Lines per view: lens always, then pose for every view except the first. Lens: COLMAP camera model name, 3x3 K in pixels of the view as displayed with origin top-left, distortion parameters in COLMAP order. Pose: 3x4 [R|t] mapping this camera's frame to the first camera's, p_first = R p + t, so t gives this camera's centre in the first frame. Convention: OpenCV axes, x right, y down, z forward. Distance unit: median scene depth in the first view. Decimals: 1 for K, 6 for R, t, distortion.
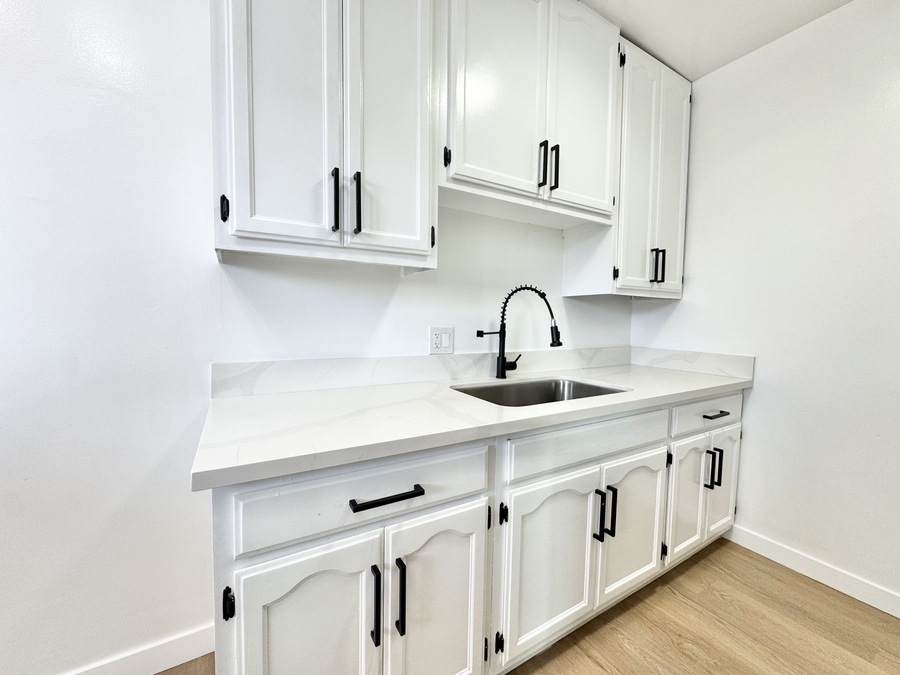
lens RADIAL K [[358.2, 0, 448.1], [0, 358.2, 338.0], [0, 0, 1]] dist [-0.002348, -0.000512]
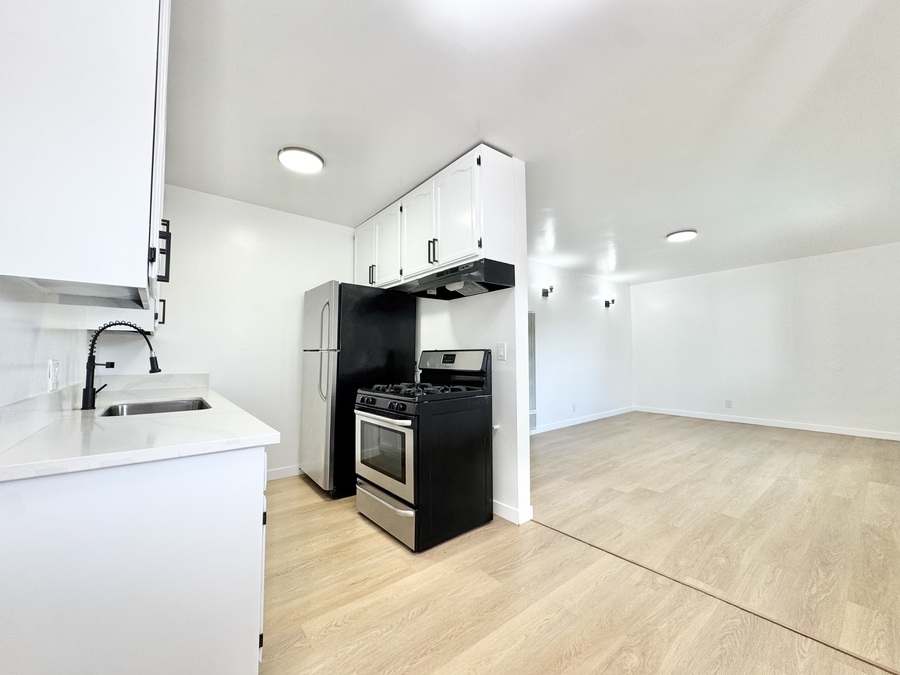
lens RADIAL K [[358.2, 0, 449.0], [0, 358.2, 338.1], [0, 0, 1]] dist [-0.002348, -0.000512]
pose [[-0.143502, 0.032528, 0.989115, -1.077564], [0.051739, 0.998339, -0.025324, -0.012706], [-0.988297, 0.047542, -0.144947, 0.141531]]
